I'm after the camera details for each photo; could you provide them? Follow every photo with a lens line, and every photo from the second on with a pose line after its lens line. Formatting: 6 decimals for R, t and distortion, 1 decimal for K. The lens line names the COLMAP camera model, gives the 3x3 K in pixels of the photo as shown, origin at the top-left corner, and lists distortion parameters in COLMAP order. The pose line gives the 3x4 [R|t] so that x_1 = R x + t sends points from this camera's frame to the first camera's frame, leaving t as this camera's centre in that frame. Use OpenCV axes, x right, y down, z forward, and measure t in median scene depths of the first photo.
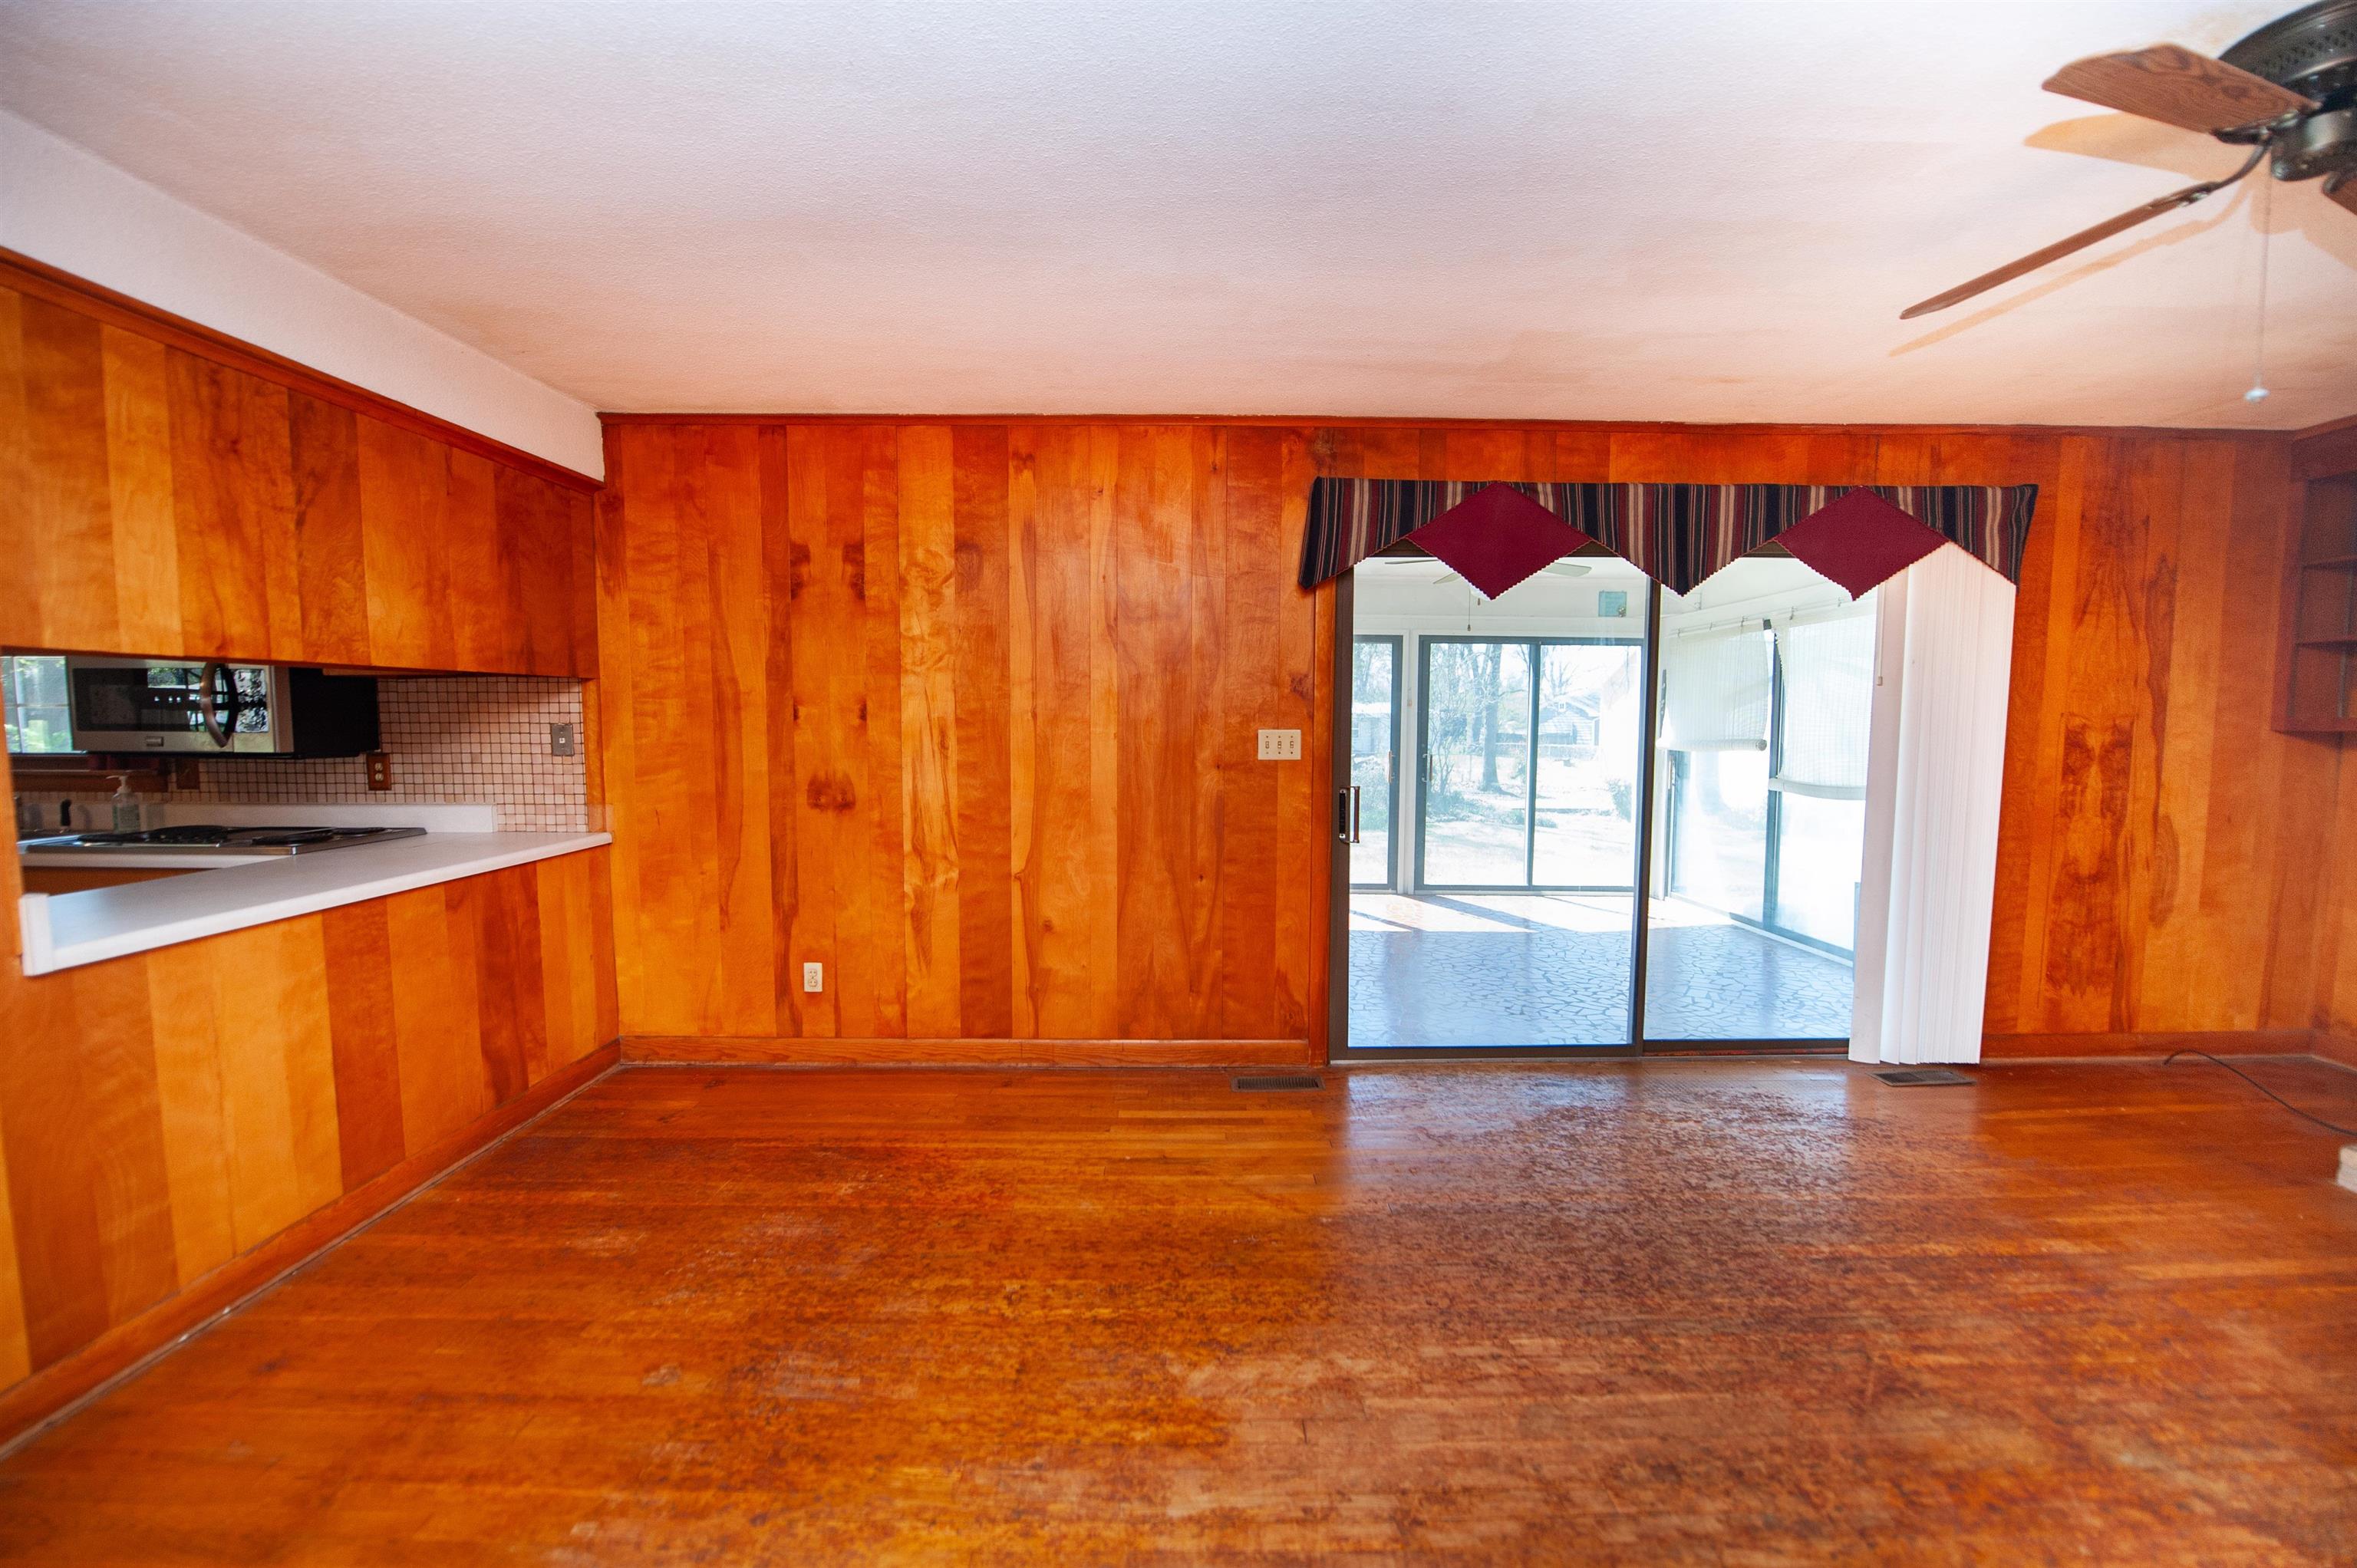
lens RADIAL K [[938.7, 0, 1180.2], [0, 938.7, 793.2], [0, 0, 1]] dist [-0.018722, -0.000283]
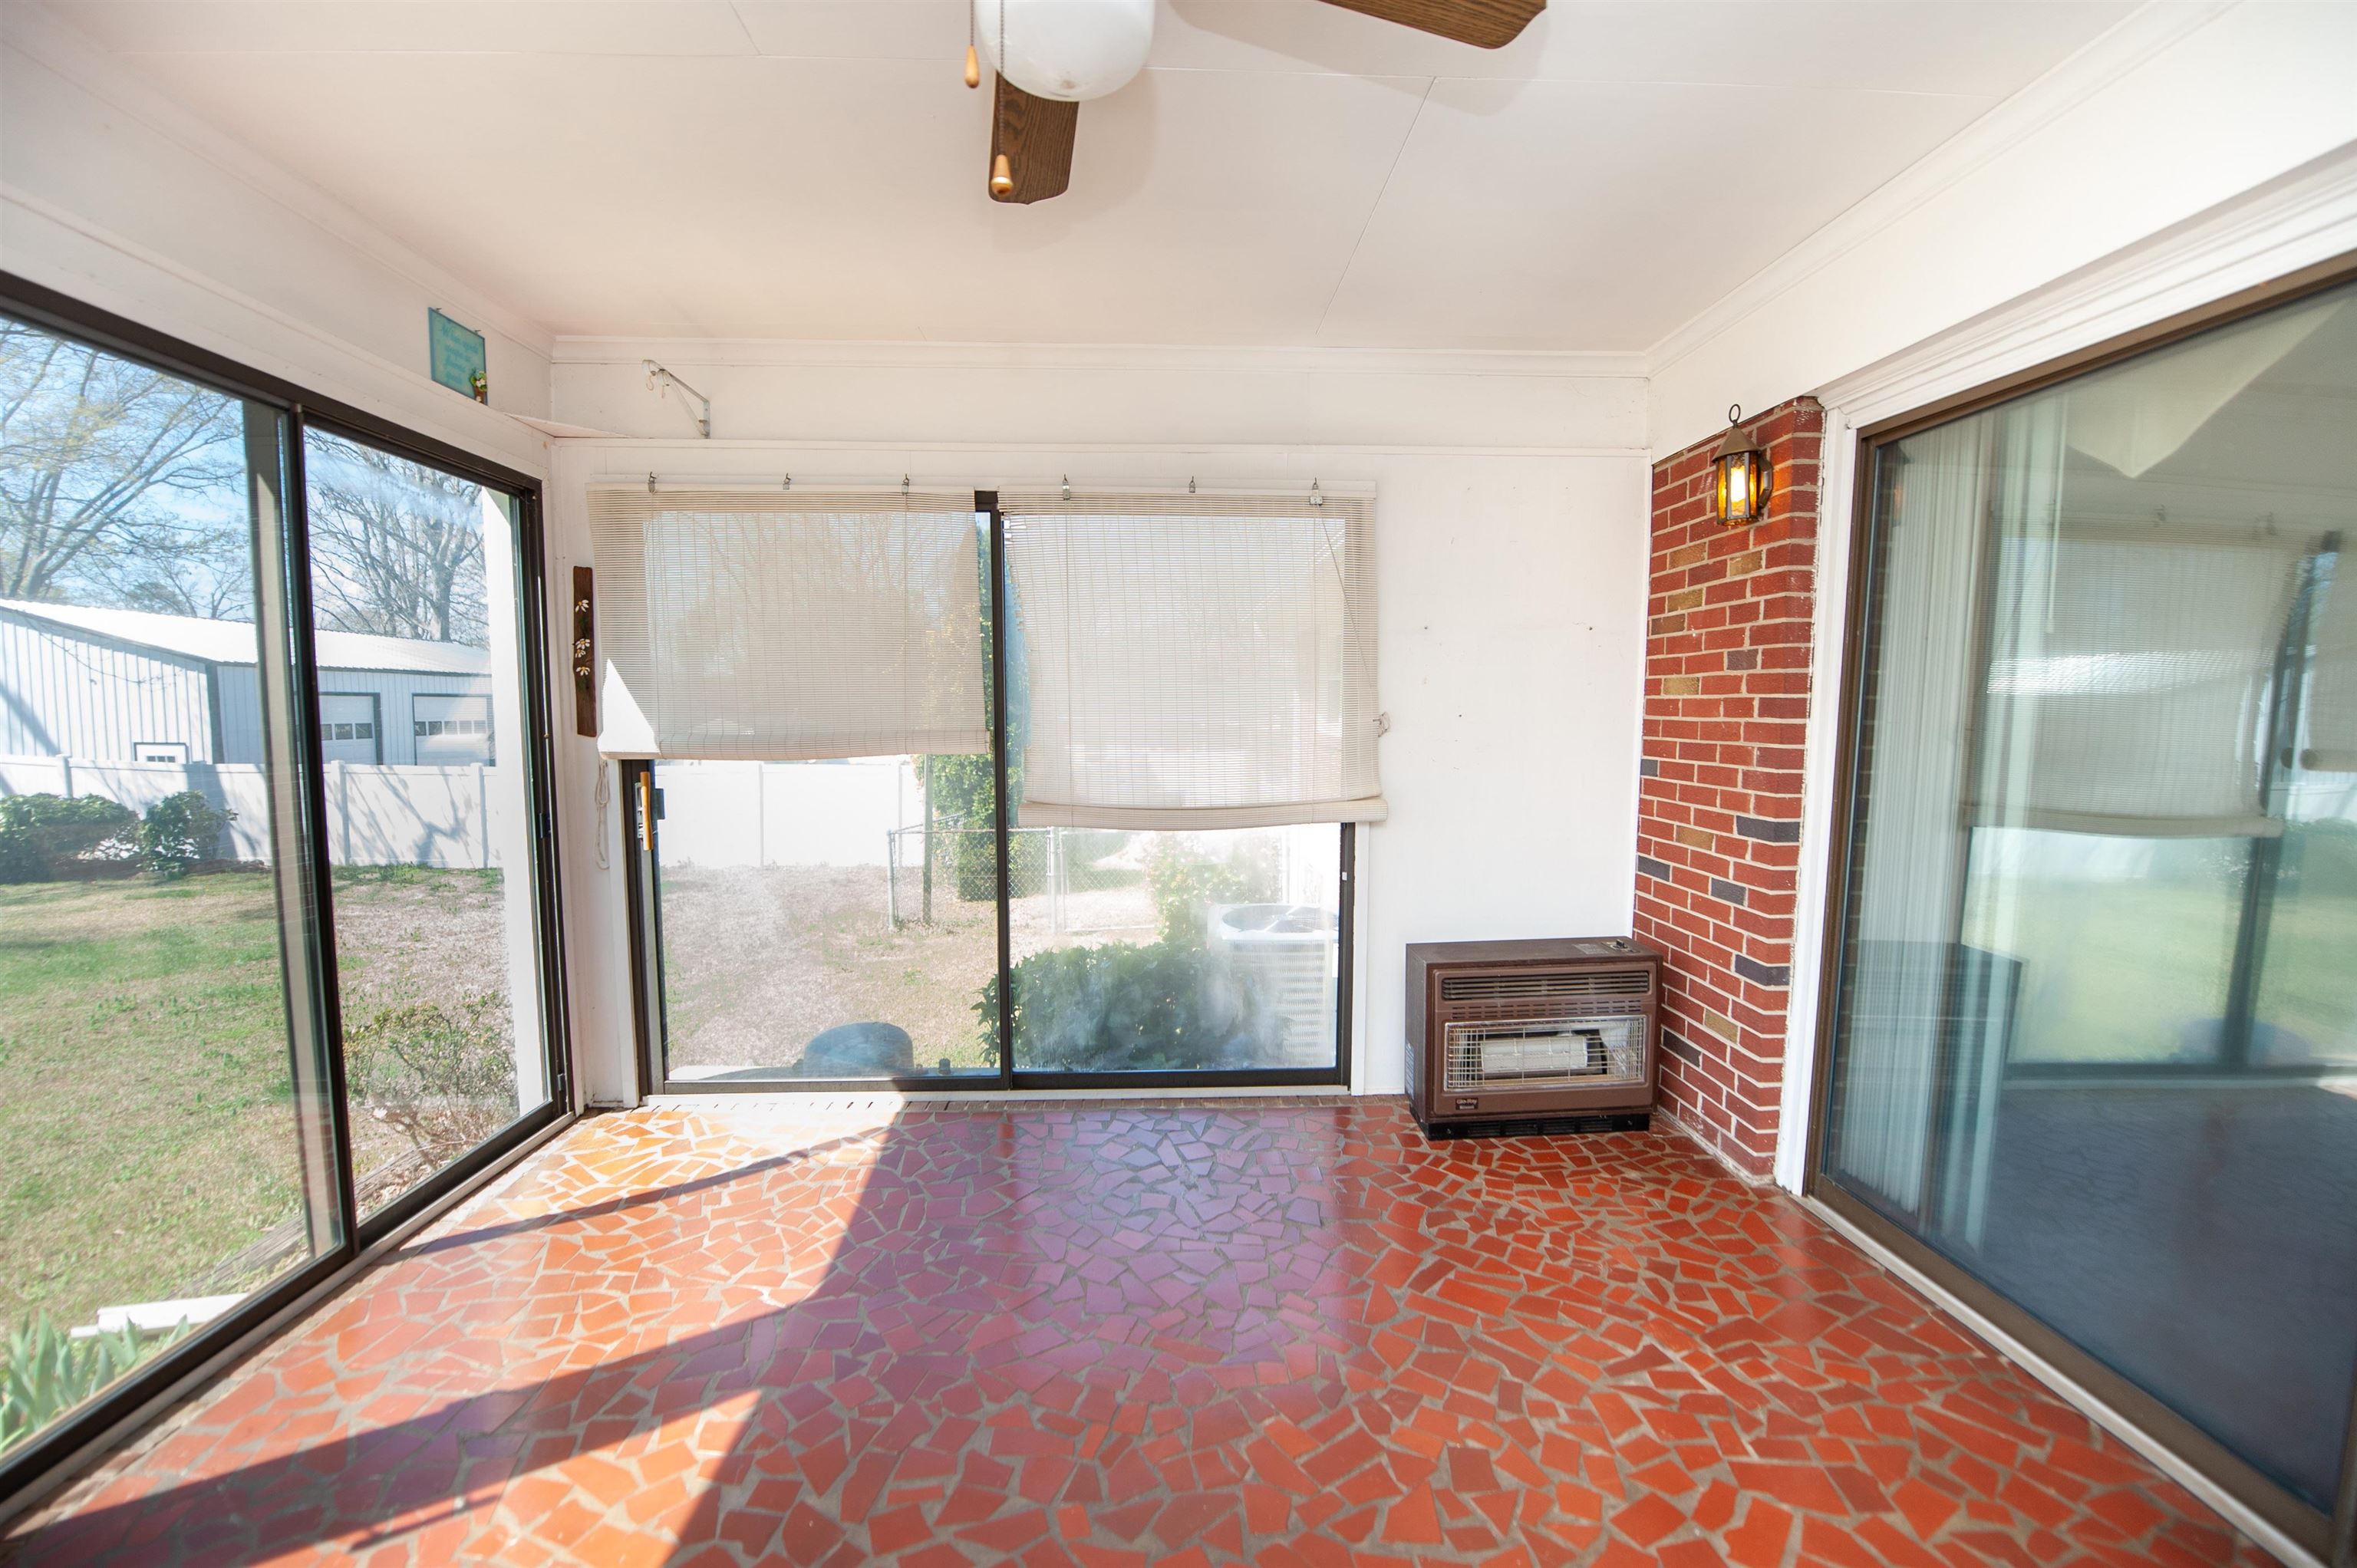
lens RADIAL K [[949.9, 0, 1182.8], [0, 949.9, 789.7], [0, 0, 1]] dist [-0.017068, -0.002797]
pose [[-0.033685, -0.085639, 0.995757, 0.175729], [0.067687, 0.993839, 0.087764, -0.107267], [-0.997138, 0.070356, -0.027681, 1.536878]]
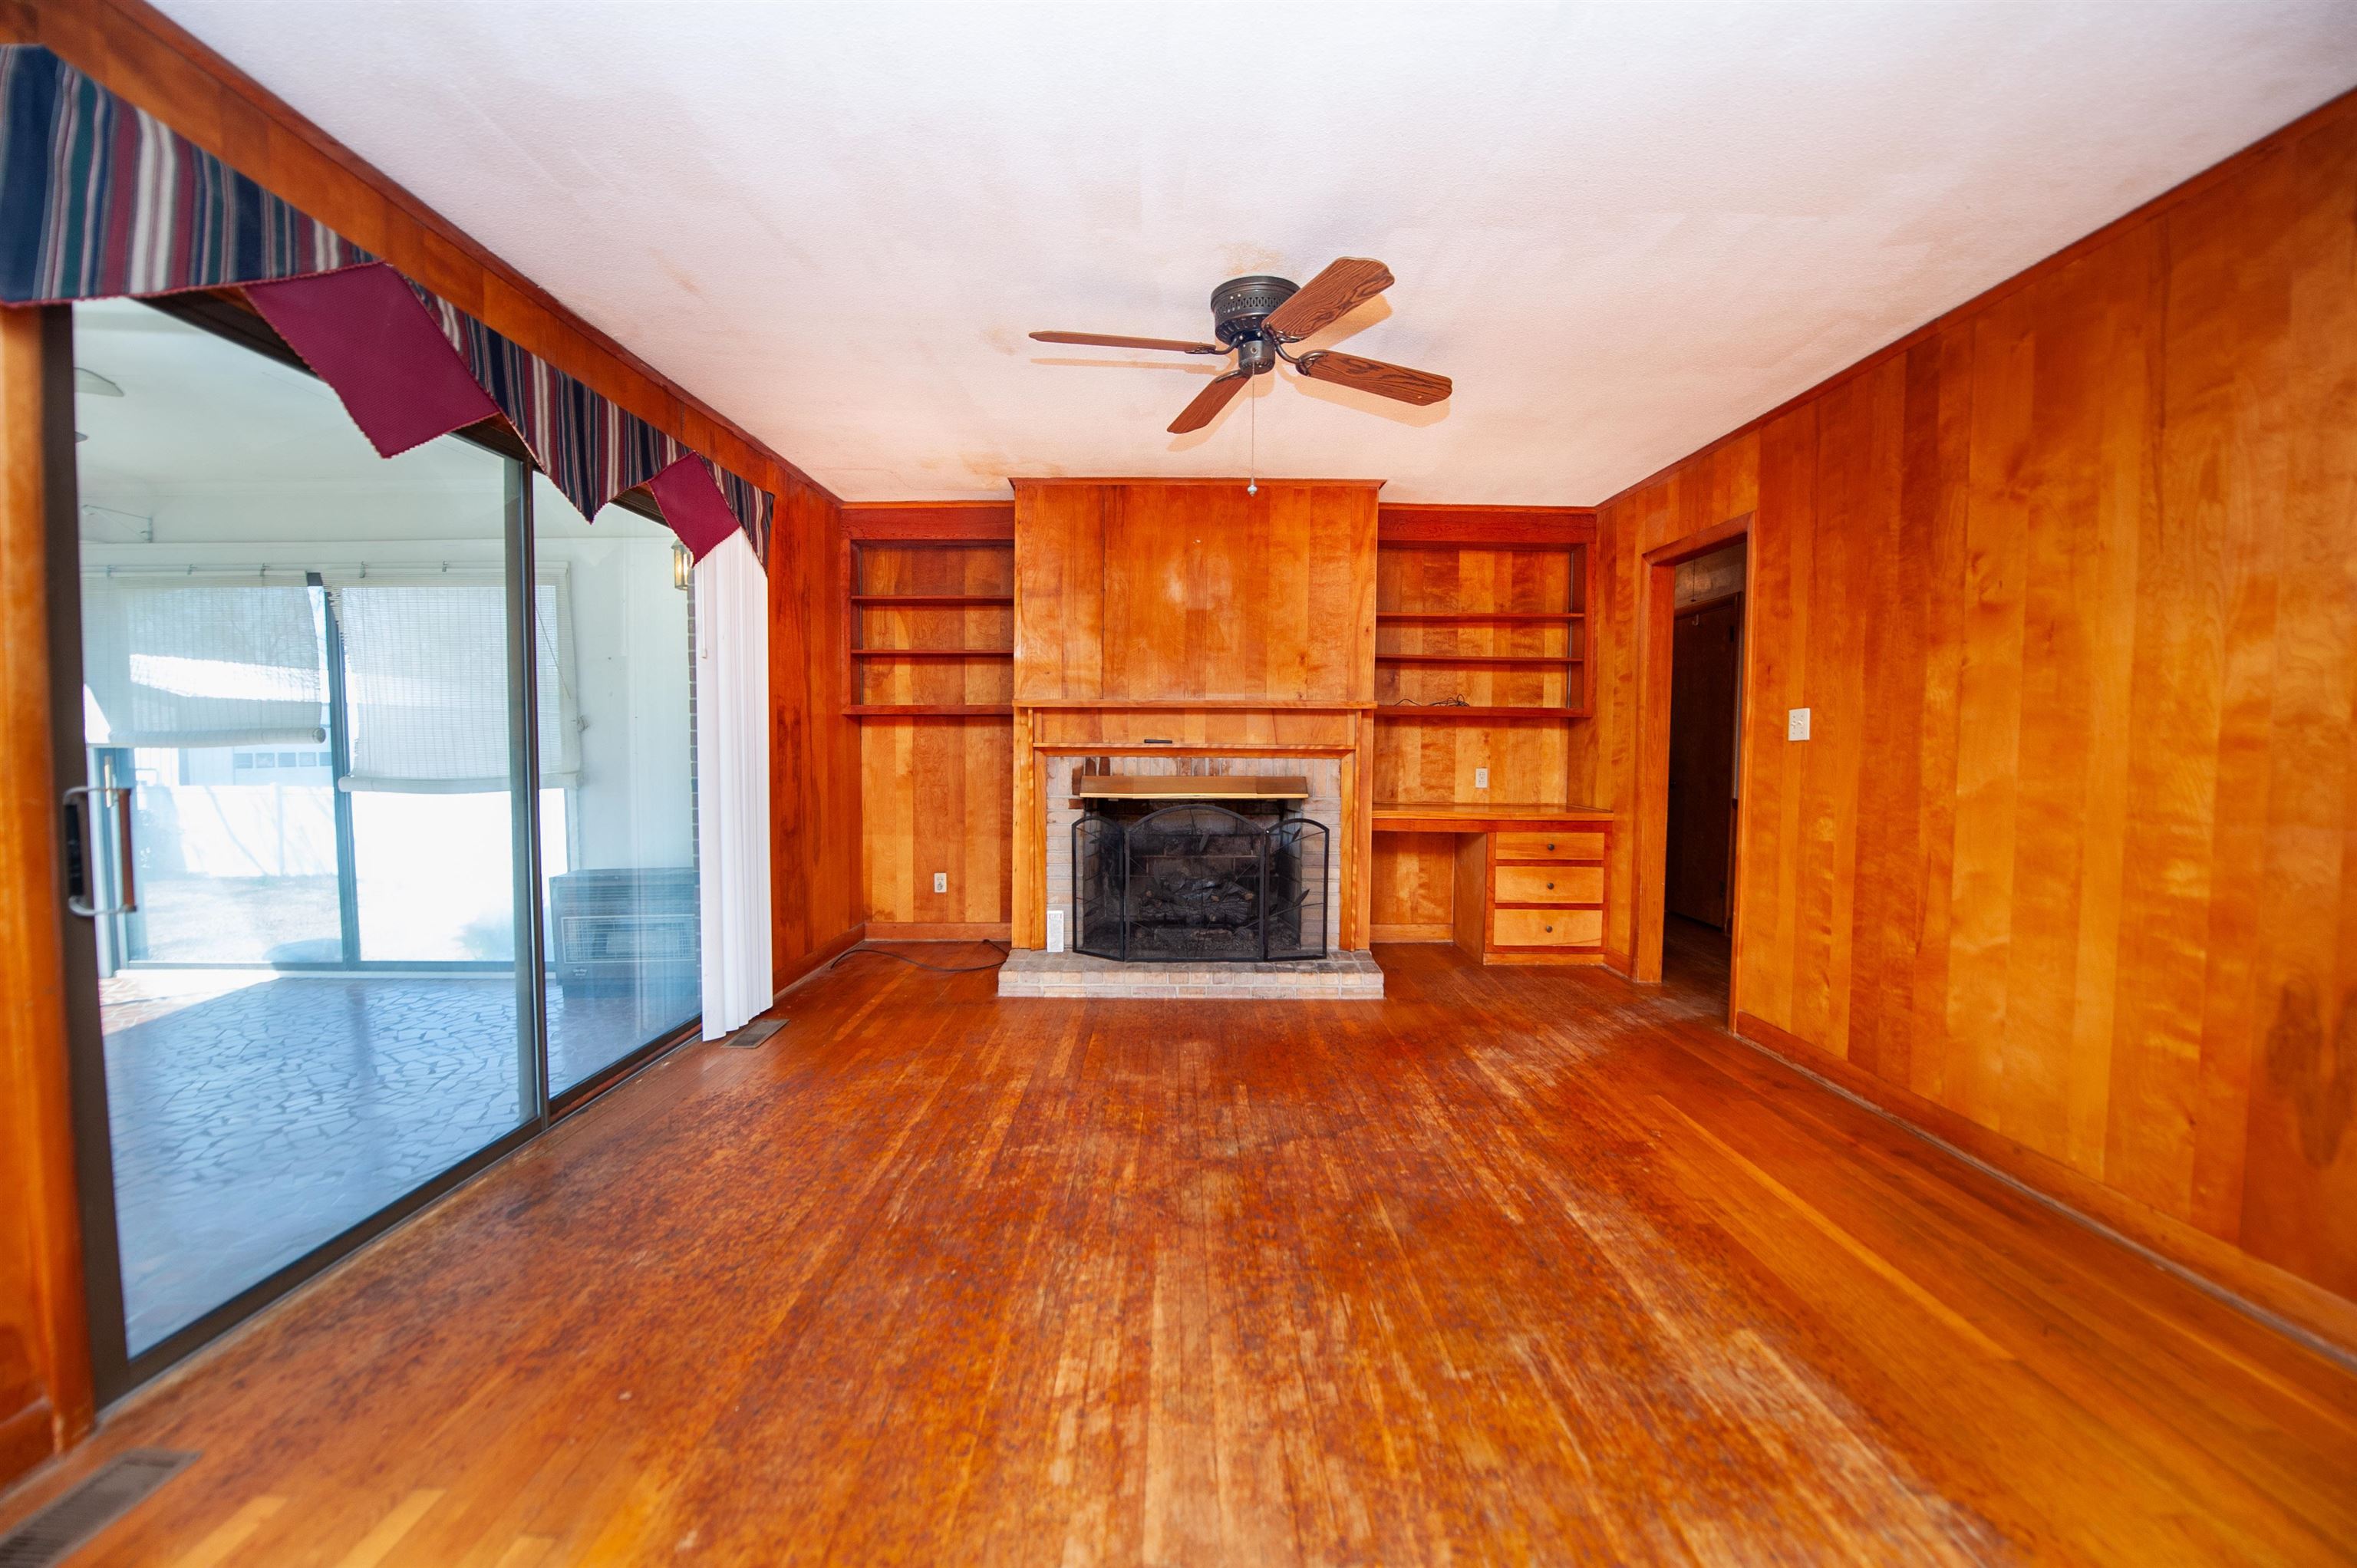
lens RADIAL K [[949.9, 0, 1182.8], [0, 949.9, 789.7], [0, 0, 1]] dist [-0.017068, -0.002797]
pose [[-0.005005, -0.051518, 0.998660, -0.264037], [0.072584, 0.996019, 0.051746, 0.008842], [-0.997350, 0.072745, -0.001246, 0.489701]]
